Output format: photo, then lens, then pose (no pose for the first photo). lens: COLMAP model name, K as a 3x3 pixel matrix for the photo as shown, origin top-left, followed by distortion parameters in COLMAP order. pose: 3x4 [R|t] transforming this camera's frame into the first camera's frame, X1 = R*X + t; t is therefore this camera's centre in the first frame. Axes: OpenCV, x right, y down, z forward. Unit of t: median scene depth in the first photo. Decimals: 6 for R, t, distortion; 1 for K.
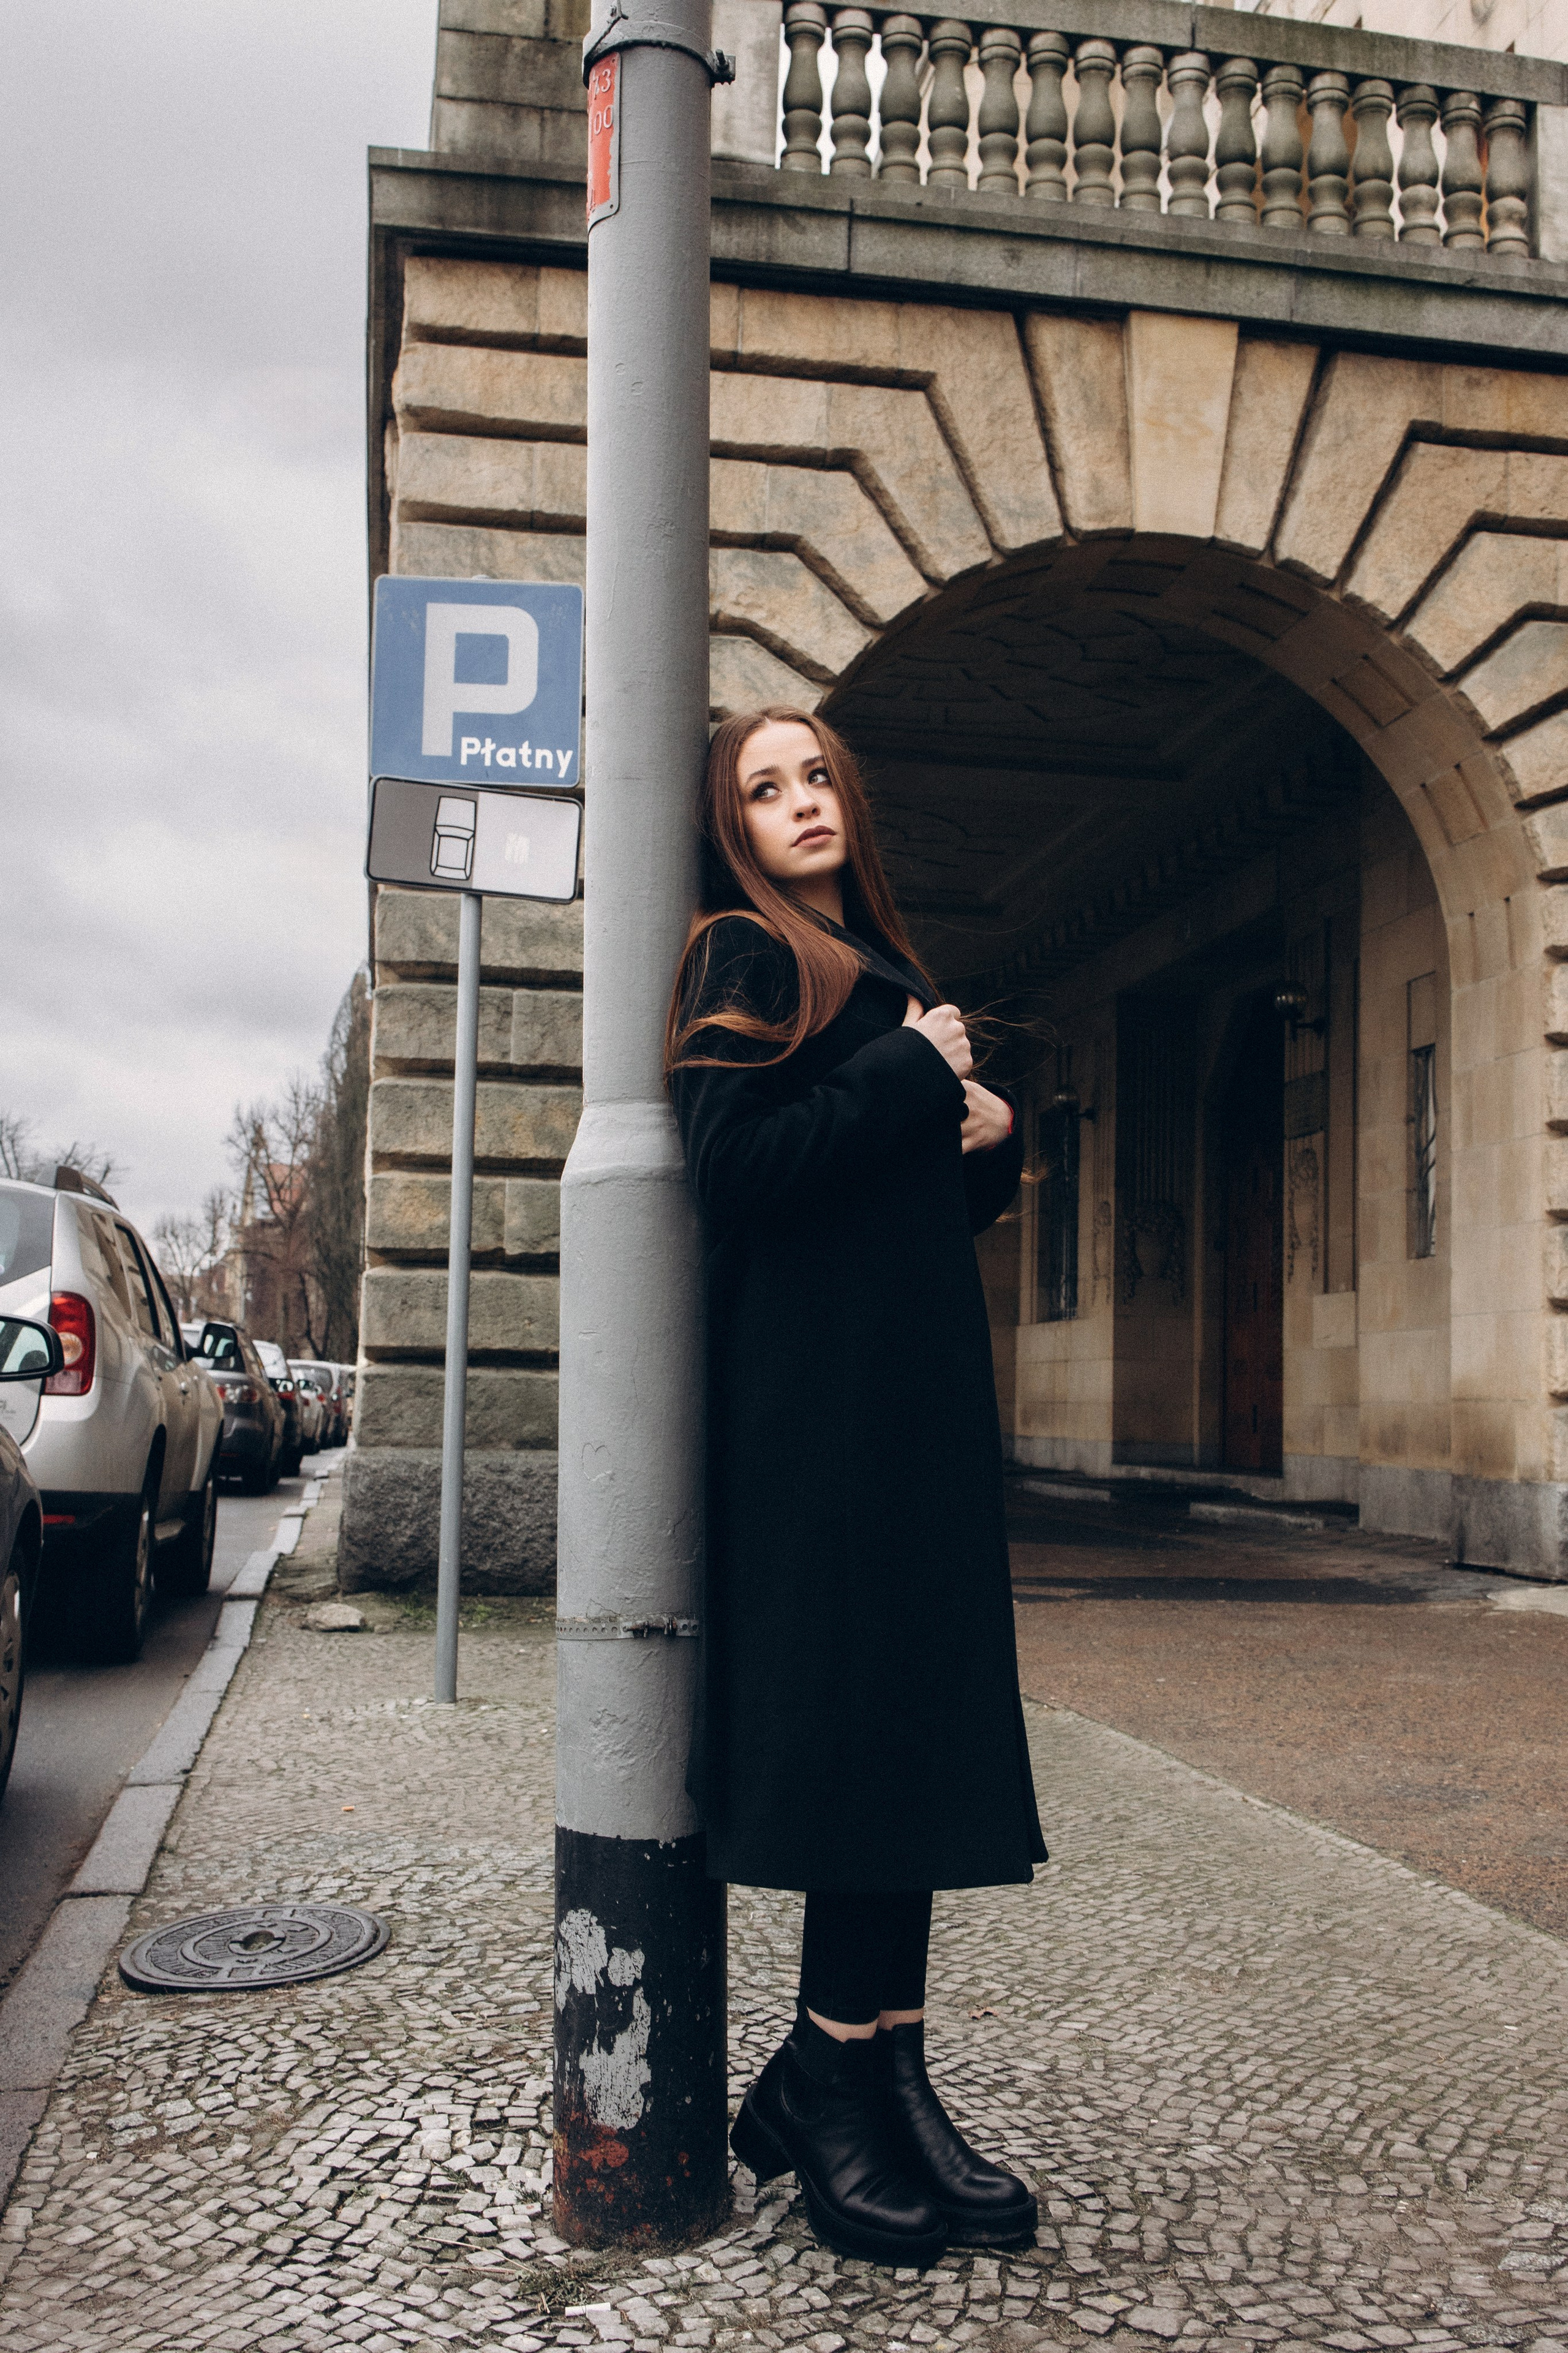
lens RADIAL K [[2419.0, 0, 676.3], [0, 2419.0, 1130.5], [0, 0, 1]] dist [0.093477, -0.319799]
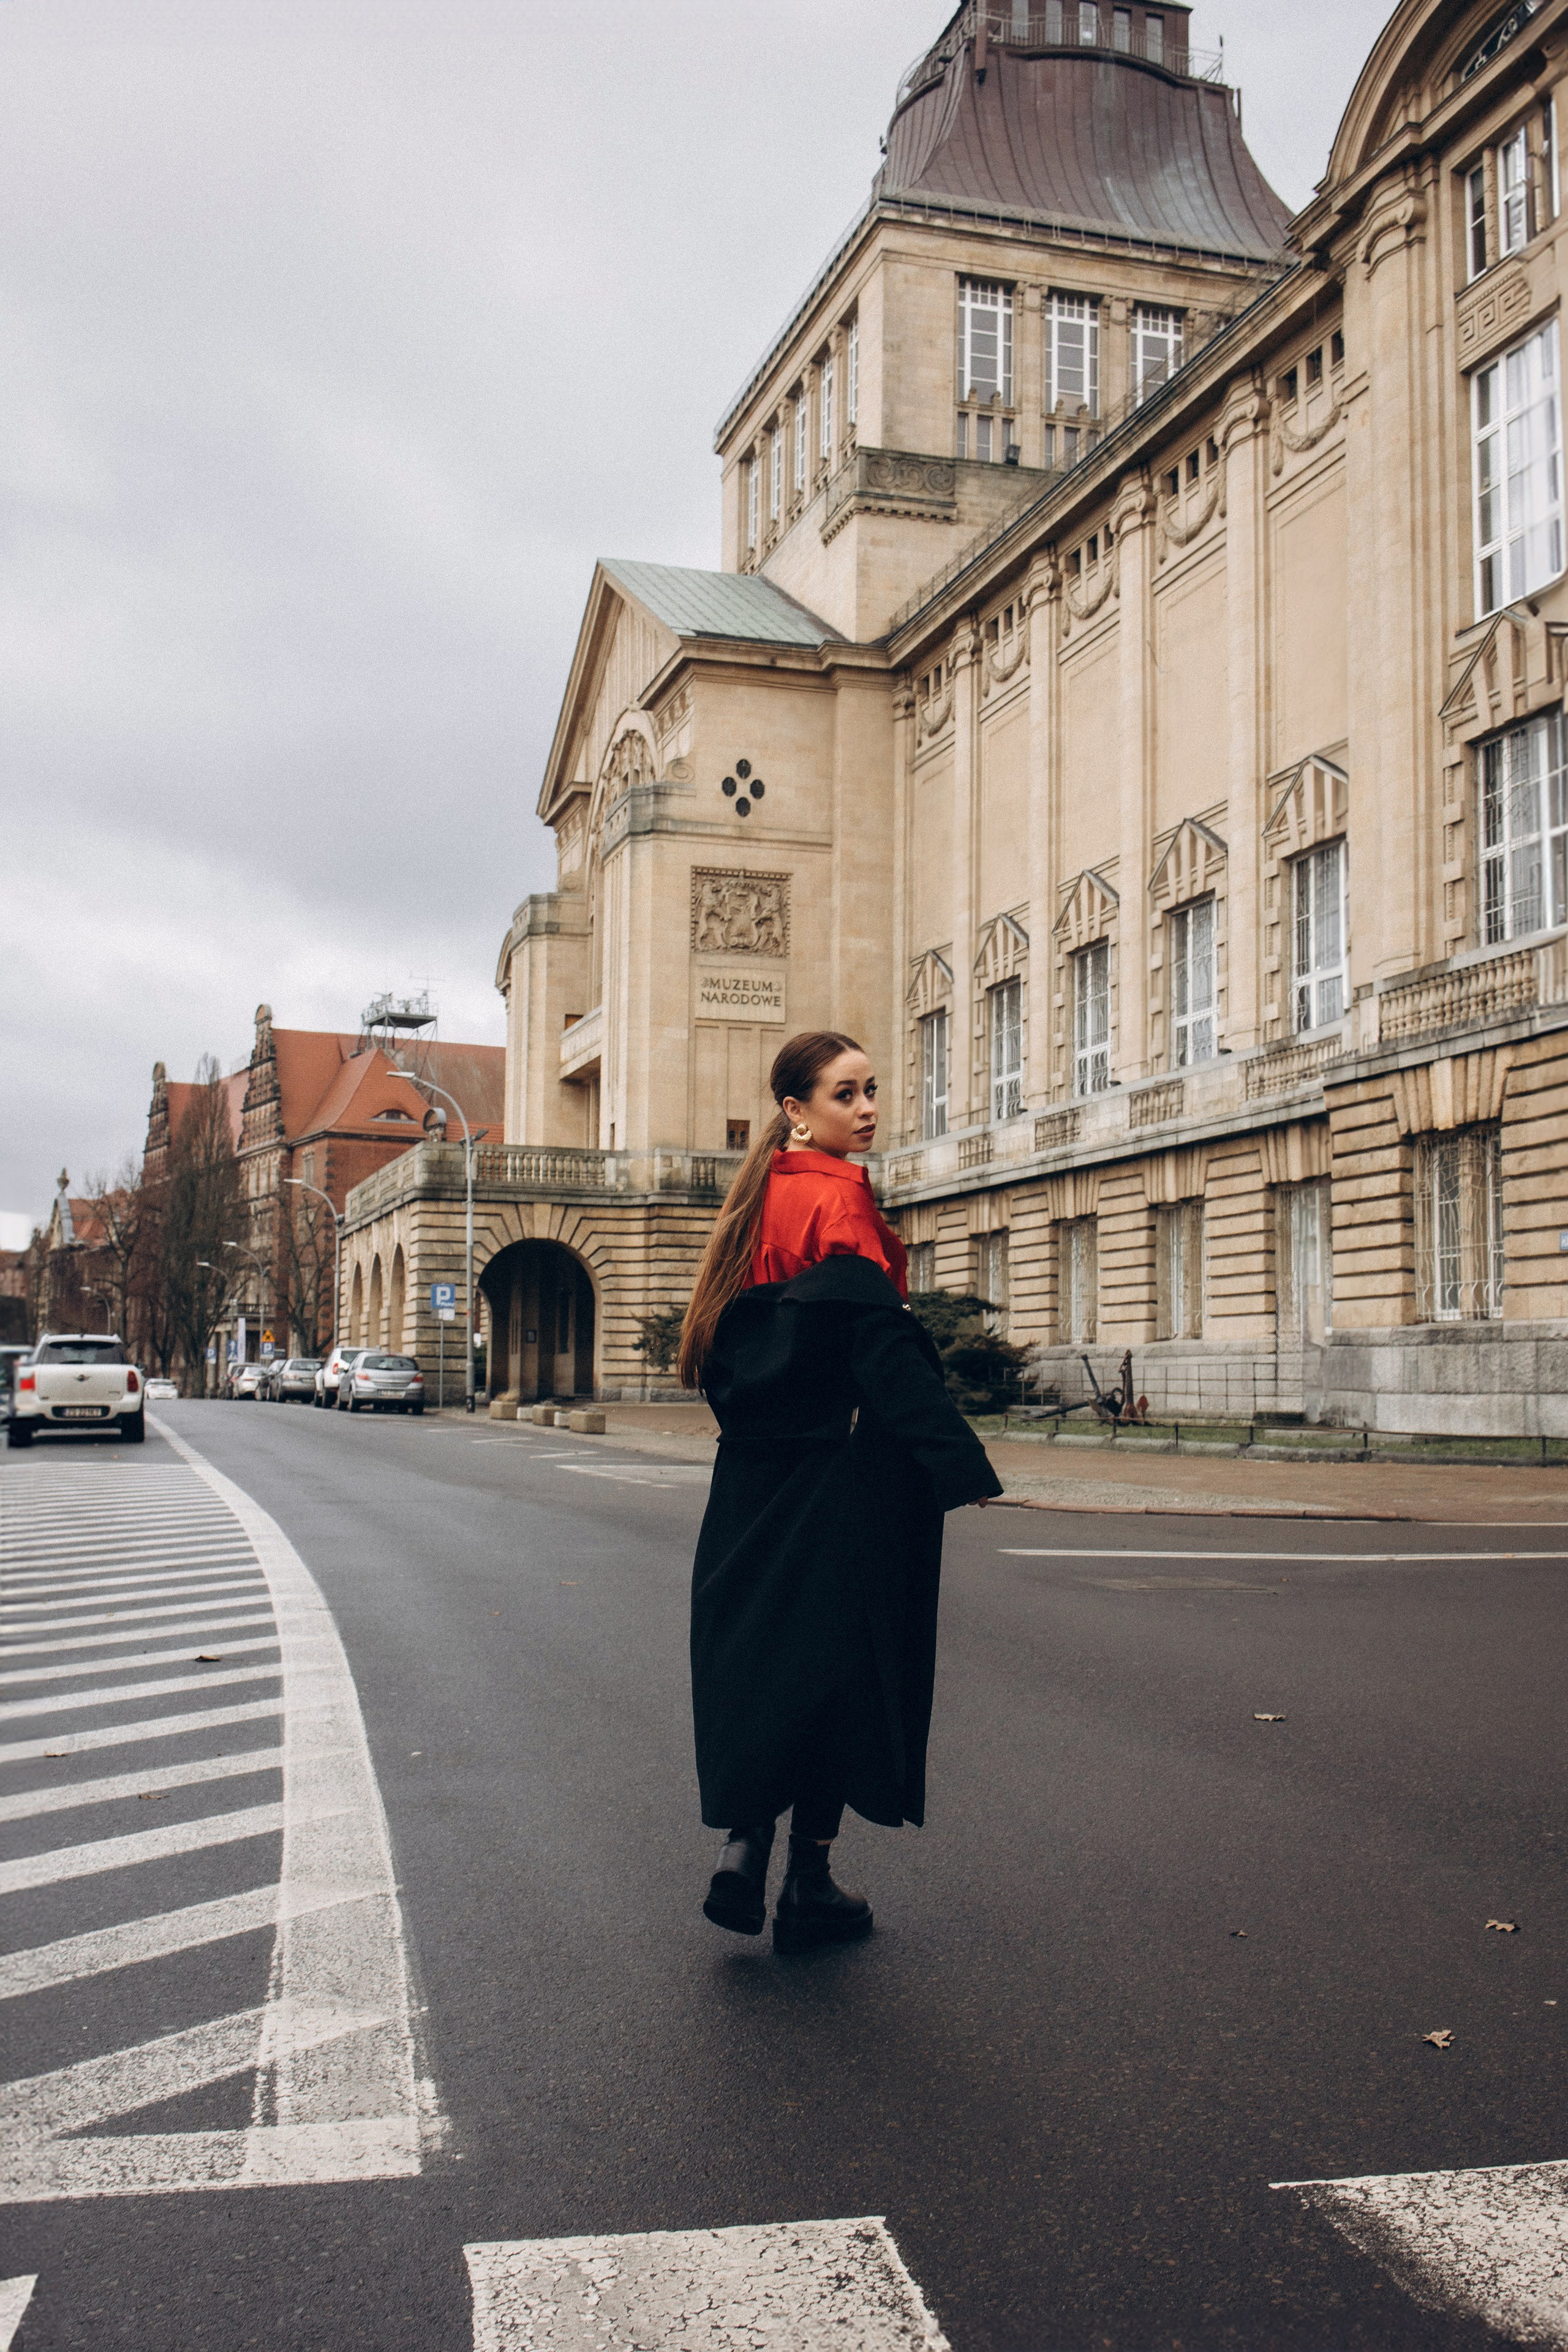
lens RADIAL K [[2418.1, 0, 776.4], [0, 2418.1, 1125.3], [0, 0, 1]] dist [0.088167, -0.007095]
pose [[0.987656, -0.009522, 0.156352, -0.165841], [0.009413, 0.999955, 0.001432, -0.527890], [-0.156358, 0.000057, 0.987700, -5.147058]]
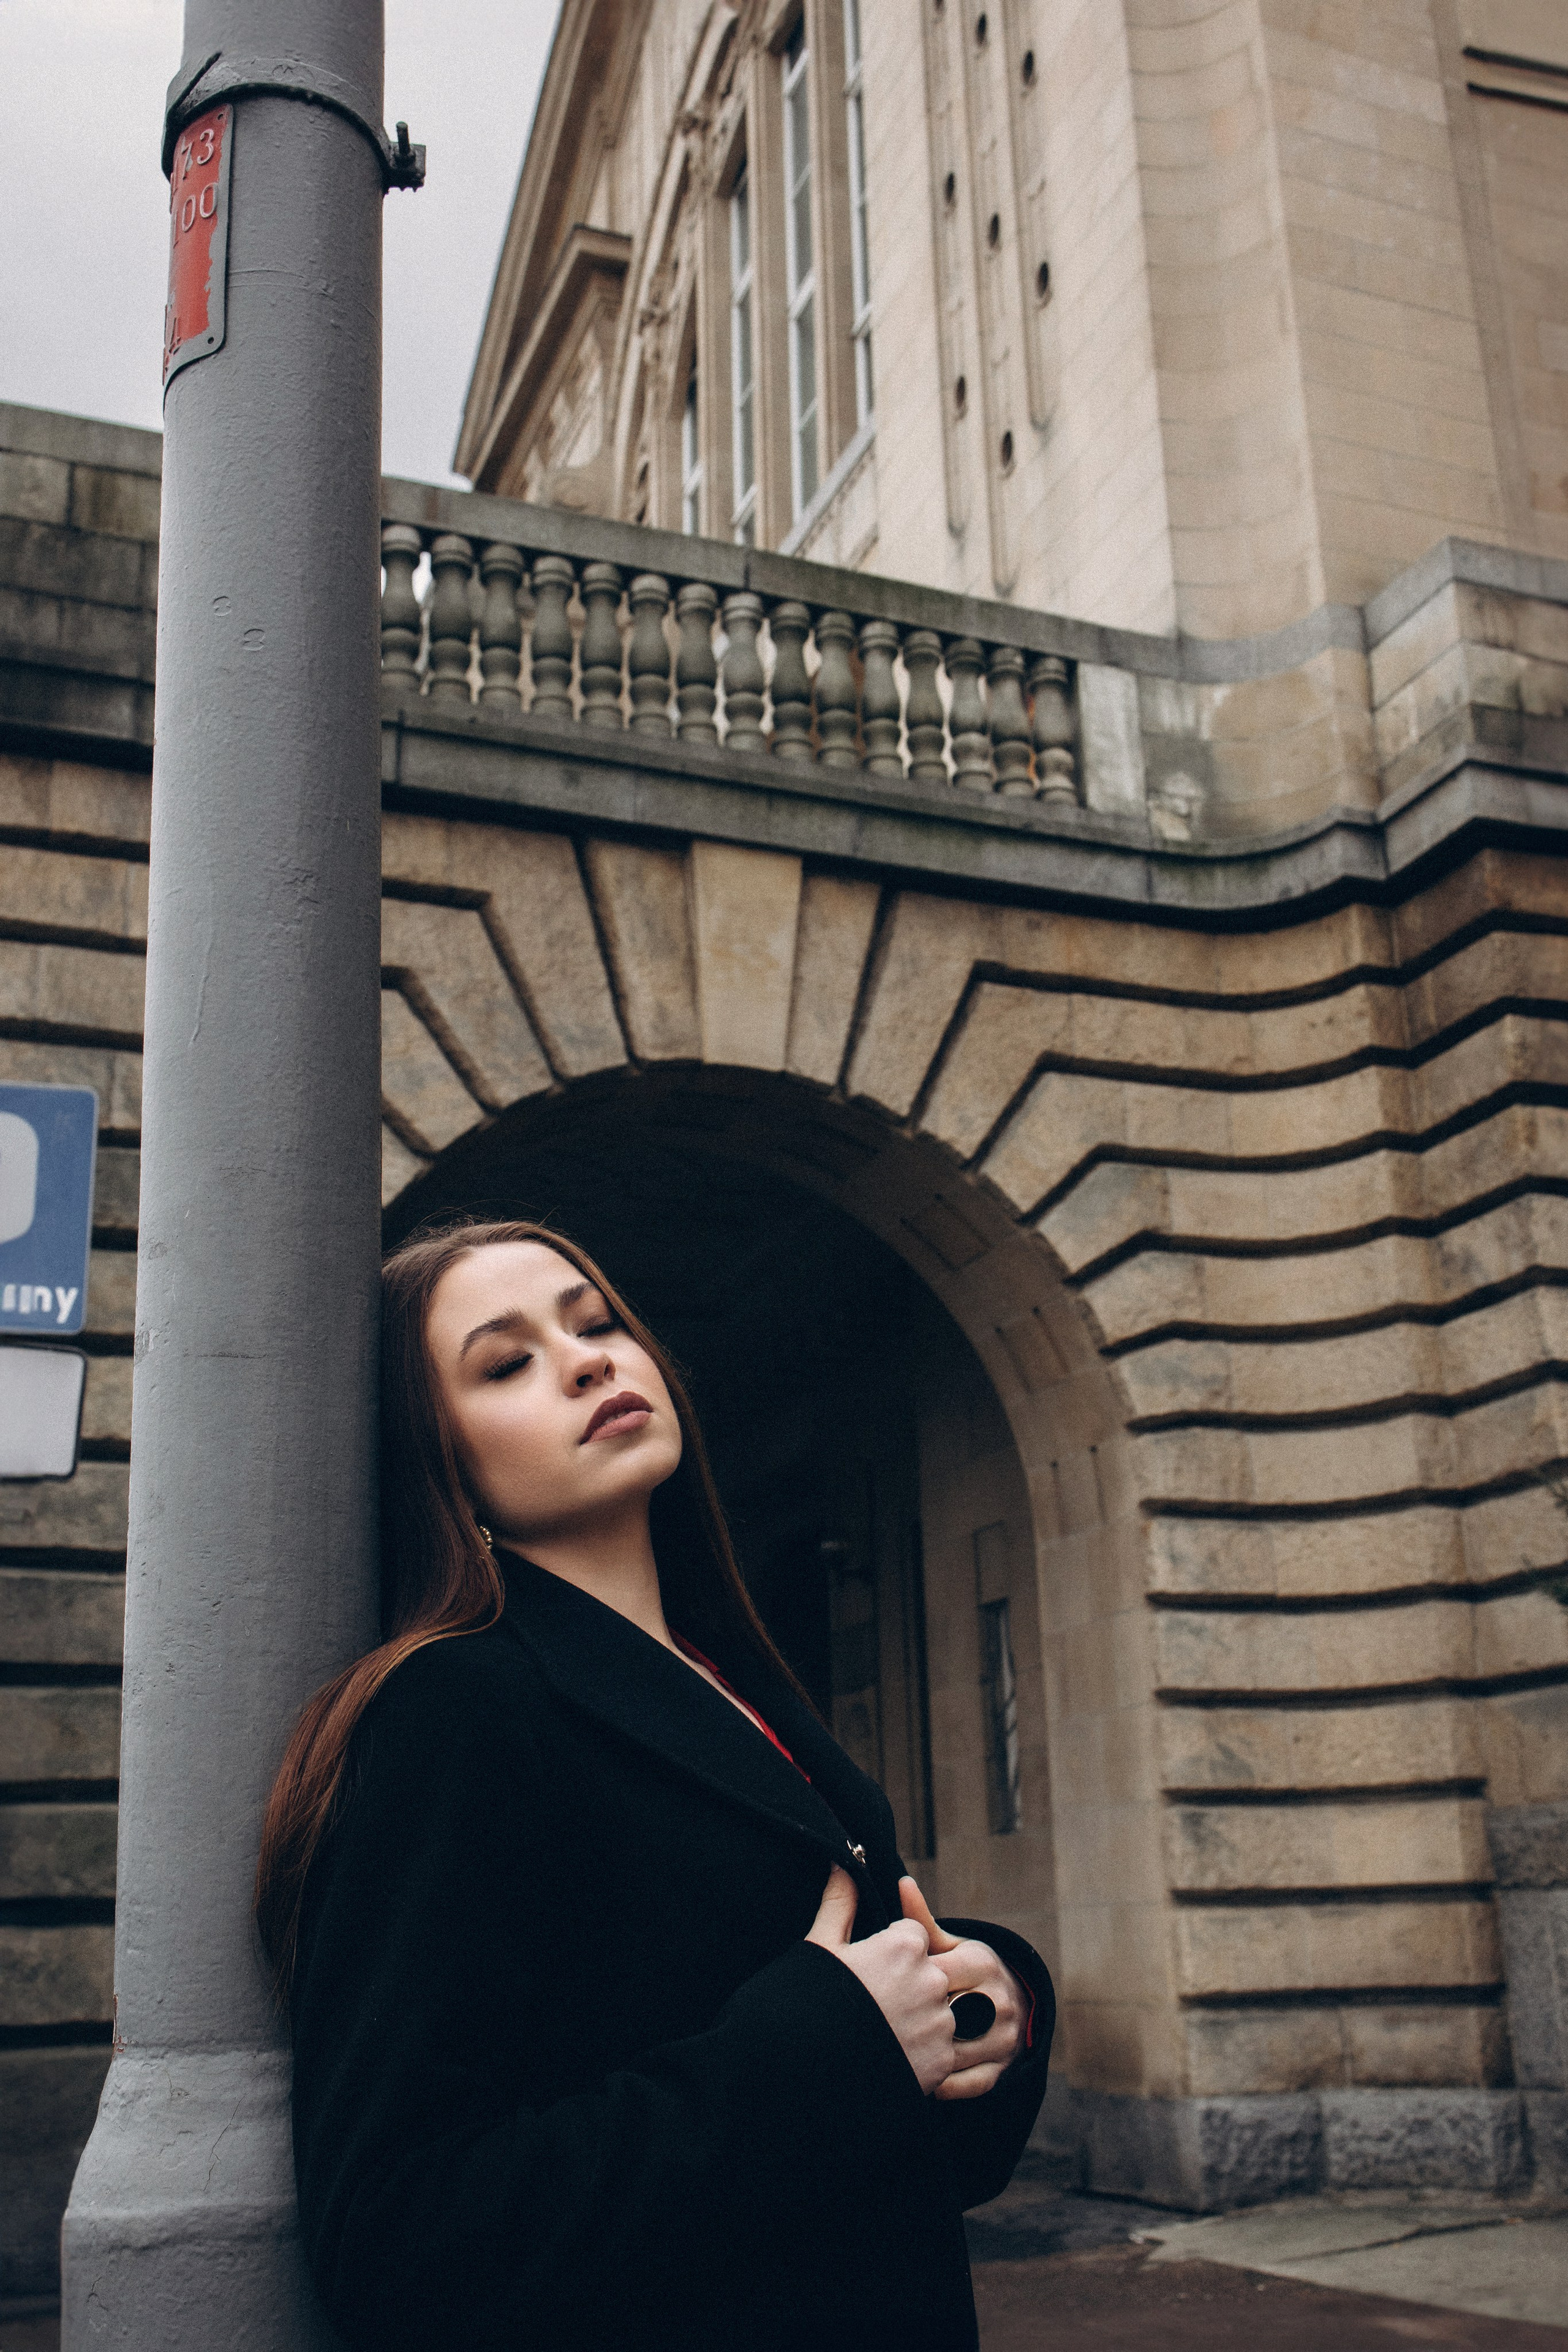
lens RADIAL K [[2434.1, 0, 781.9], [0, 2434.1, 1138.1], [0, 0, 1]] dist [0.061698, -0.423857]
pose [[0.970964, 0.017937, 0.238553, -0.006393], [0.034089, 0.976635, -0.212186, -0.016119], [-0.236785, 0.214157, 0.947665, 0.104485]]
